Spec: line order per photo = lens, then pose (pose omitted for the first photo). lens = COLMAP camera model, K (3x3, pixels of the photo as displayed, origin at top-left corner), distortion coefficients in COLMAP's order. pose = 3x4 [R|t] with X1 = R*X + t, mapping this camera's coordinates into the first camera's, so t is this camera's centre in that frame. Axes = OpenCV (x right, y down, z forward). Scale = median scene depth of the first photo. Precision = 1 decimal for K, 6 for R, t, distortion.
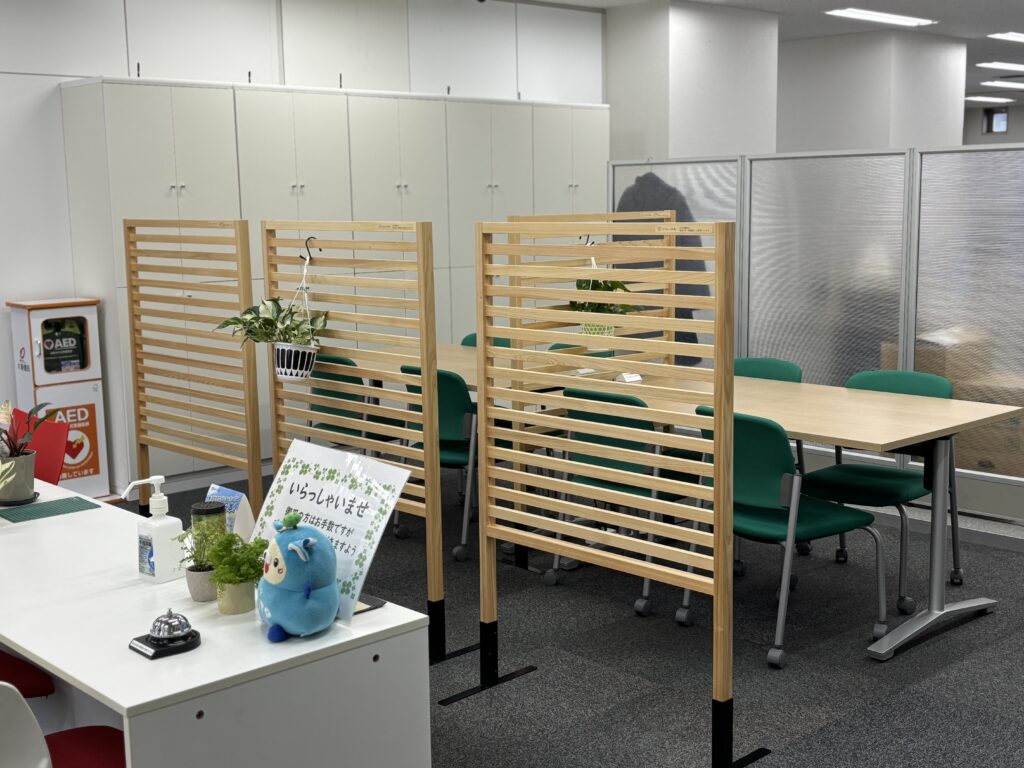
lens RADIAL K [[1291.2, 0, 508.8], [0, 1291.2, 390.6], [0, 0, 1]] dist [0.099834, -0.279168]
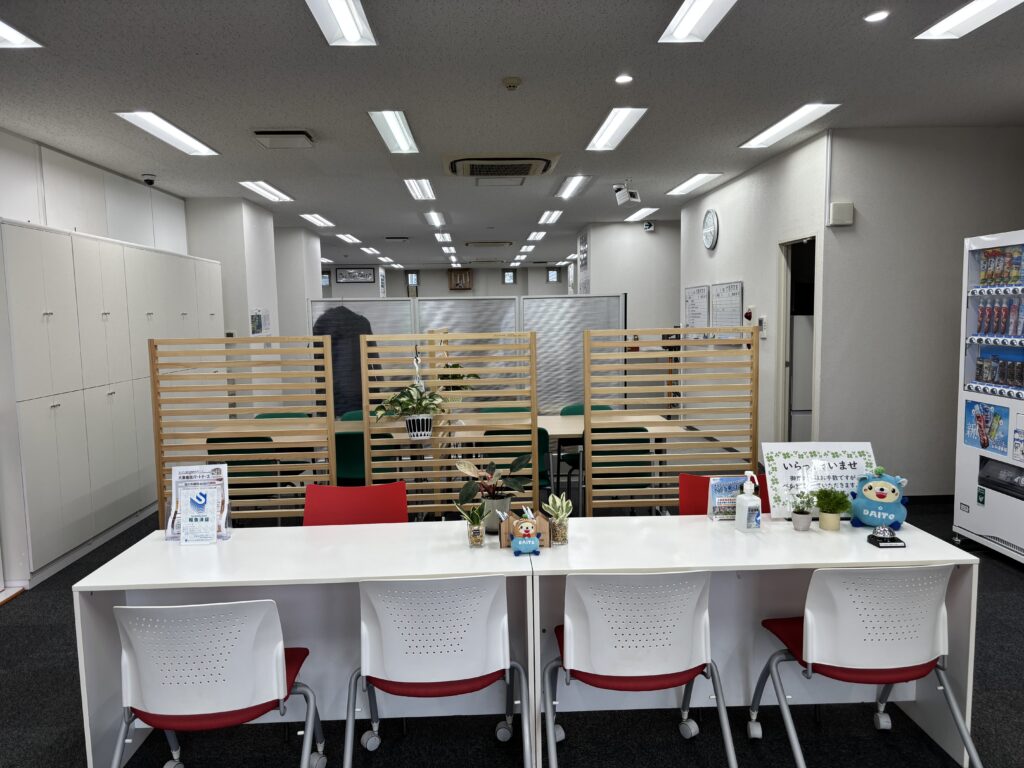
lens RADIAL K [[764.9, 0, 512.0], [0, 764.9, 384.0], [0, 0, 1]] dist [0.063421, -0.000158]
pose [[0.659573, -0.070642, 0.748314, -0.825545], [0.122521, 0.992363, -0.014311, -0.049621], [-0.741587, 0.101124, 0.663191, 0.350070]]
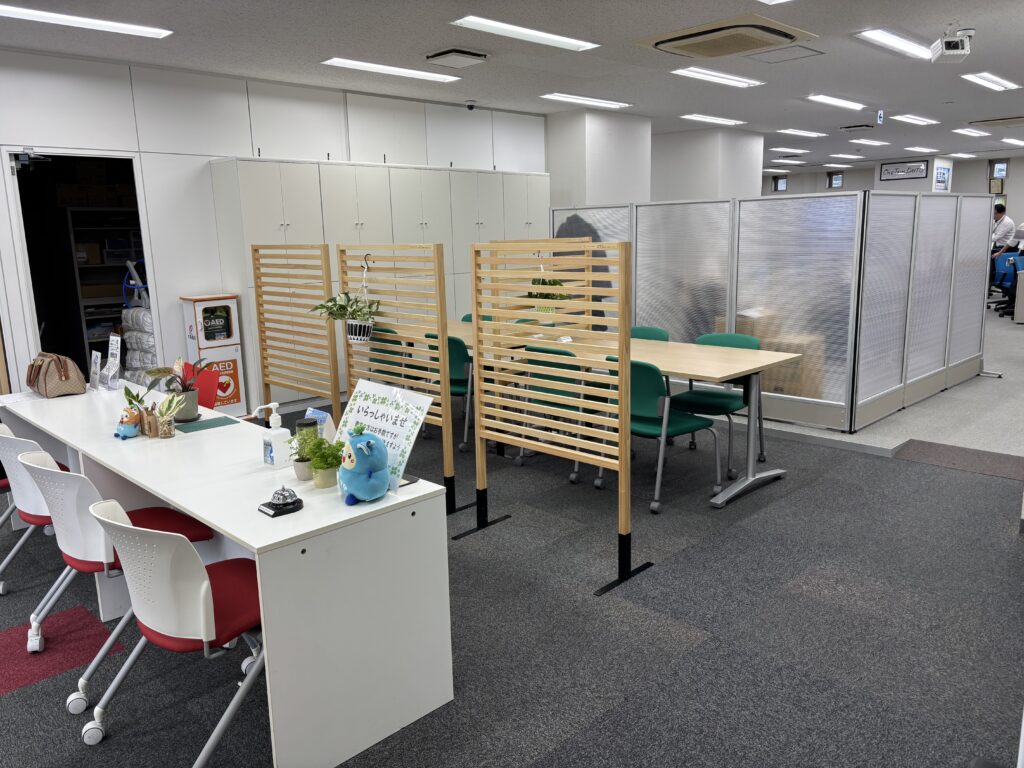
lens RADIAL K [[776.5, 0, 515.0], [0, 776.5, 385.3], [0, 0, 1]] dist [0.047050, -0.049996]
pose [[0.999416, -0.012745, 0.031703, -0.002282], [0.011245, 0.998830, 0.047026, 0.001239], [-0.032266, -0.046642, 0.998390, 0.018016]]
